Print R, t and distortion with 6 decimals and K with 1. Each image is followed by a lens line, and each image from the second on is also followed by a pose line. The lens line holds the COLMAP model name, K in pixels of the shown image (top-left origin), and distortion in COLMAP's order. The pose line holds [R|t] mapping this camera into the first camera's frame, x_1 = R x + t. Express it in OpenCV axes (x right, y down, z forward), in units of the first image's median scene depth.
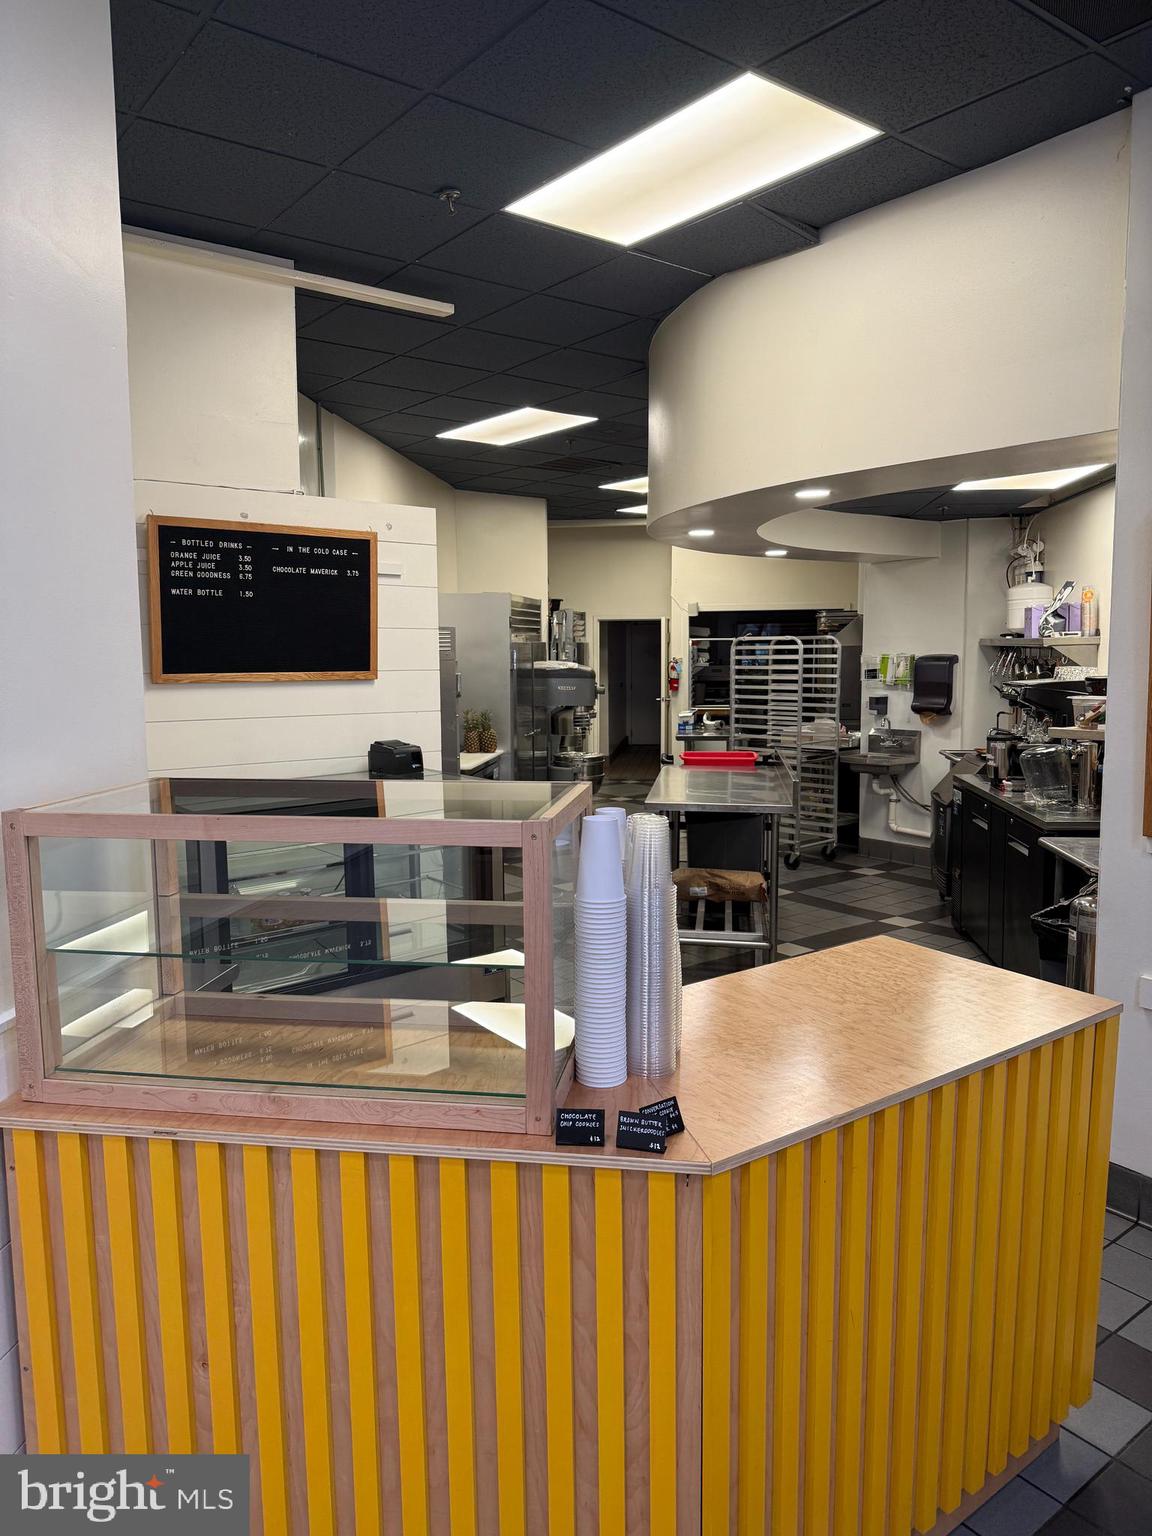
lens RADIAL K [[1076.7, 0, 580.1], [0, 1076.7, 776.5], [0, 0, 1]] dist [0.030997, -0.000105]
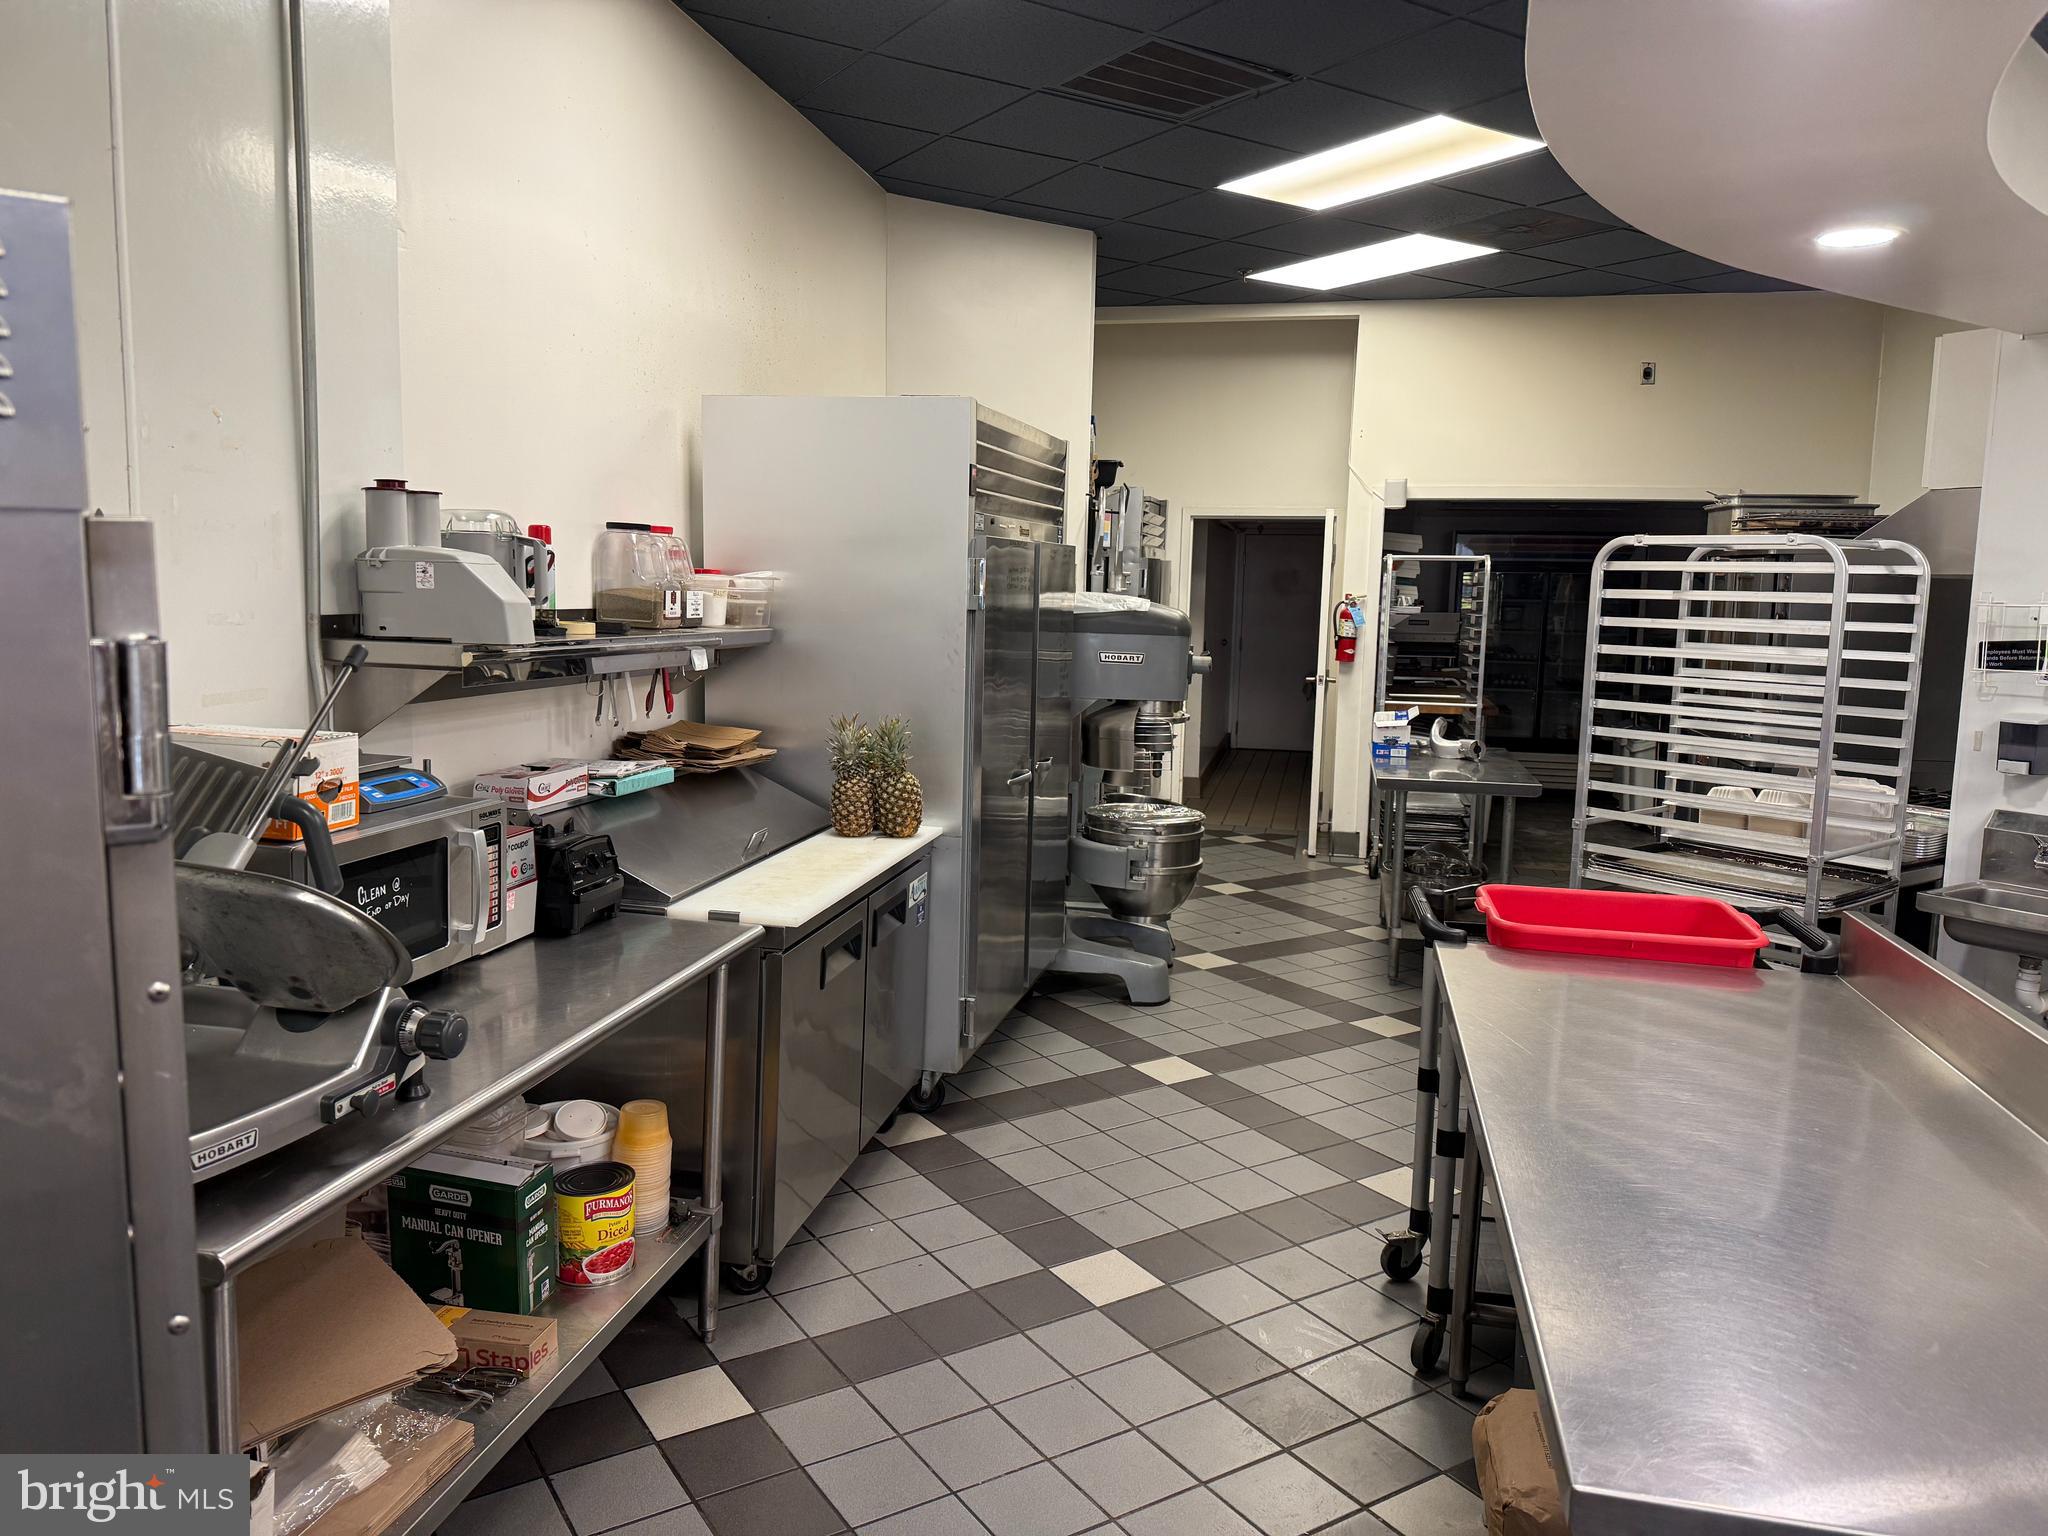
lens RADIAL K [[1435.6, 0, 1014.5], [0, 1435.6, 762.8], [0, 0, 1]] dist [0.030997, -0.000105]
pose [[0.995353, 0.040830, -0.087204, -0.003138], [-0.040037, 0.999140, 0.010823, -0.041496], [0.087571, -0.007282, 0.996132, 0.398828]]
